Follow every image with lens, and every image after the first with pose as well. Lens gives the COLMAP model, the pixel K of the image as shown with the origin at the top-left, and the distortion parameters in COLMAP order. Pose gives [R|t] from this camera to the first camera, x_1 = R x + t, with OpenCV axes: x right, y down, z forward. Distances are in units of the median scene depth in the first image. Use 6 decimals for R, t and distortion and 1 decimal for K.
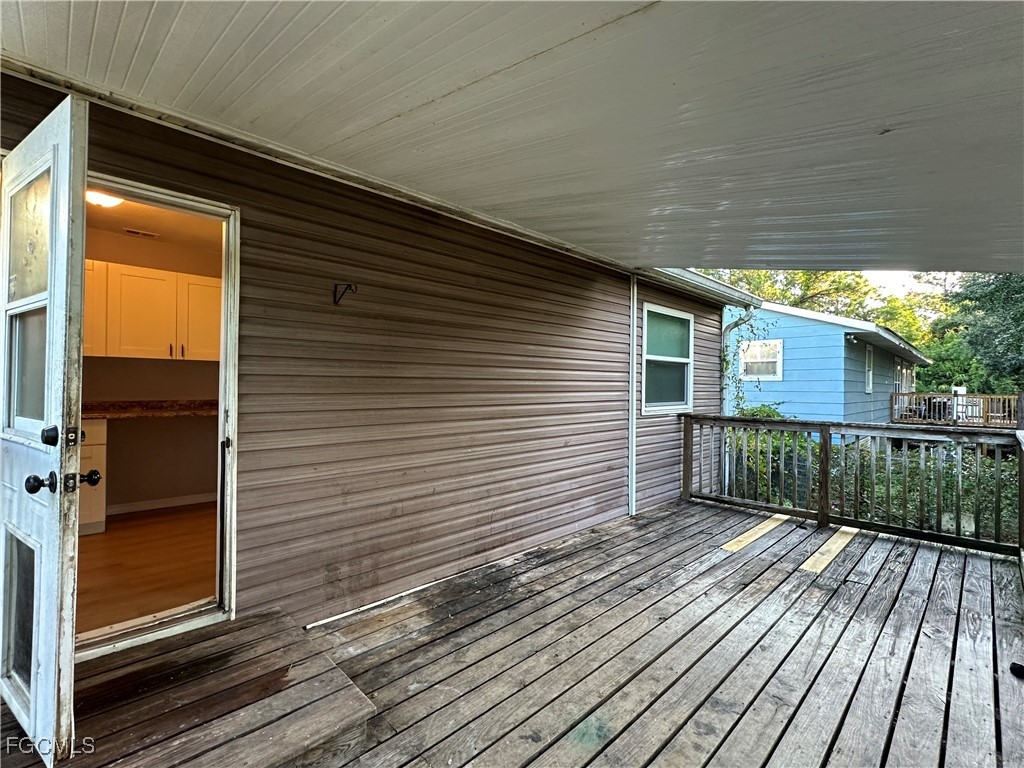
lens RADIAL K [[478.4, 0, 513.3], [0, 478.4, 381.5], [0, 0, 1]] dist [-0.002903, -0.000394]
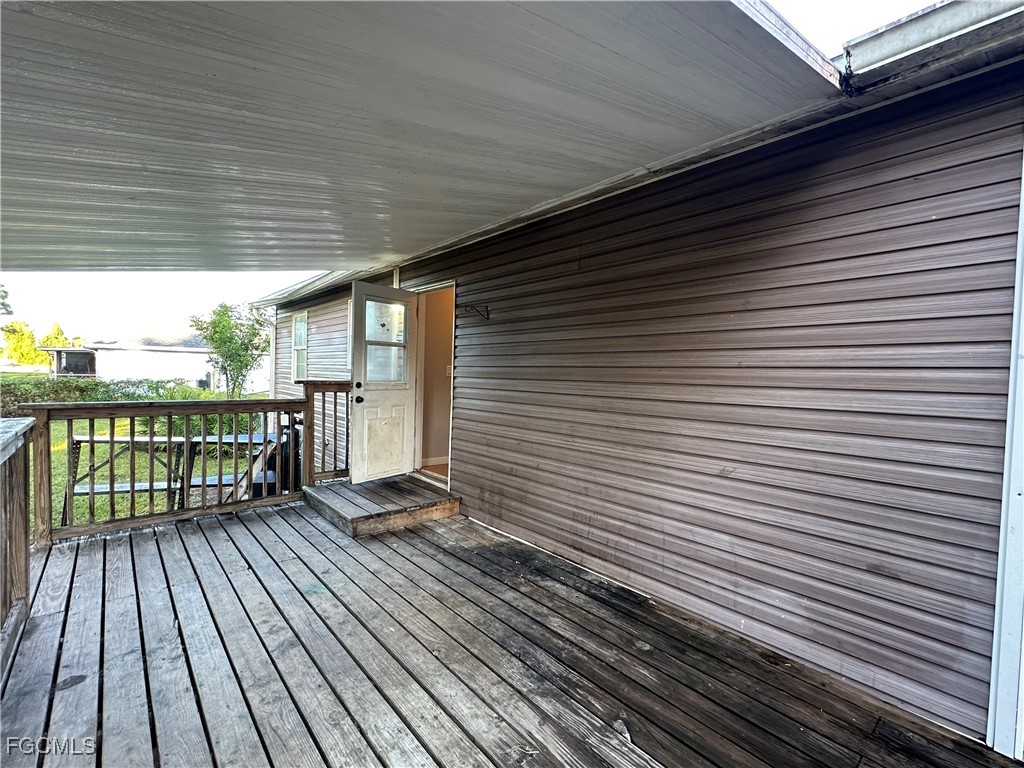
lens RADIAL K [[478.4, 0, 512.9], [0, 478.4, 387.5], [0, 0, 1]] dist [-0.002903, -0.000394]
pose [[-0.093934, 0.018997, -0.995397, 0.951517], [-0.016525, 0.999650, 0.020638, 0.019878], [0.995441, 0.018388, -0.093587, 1.030094]]
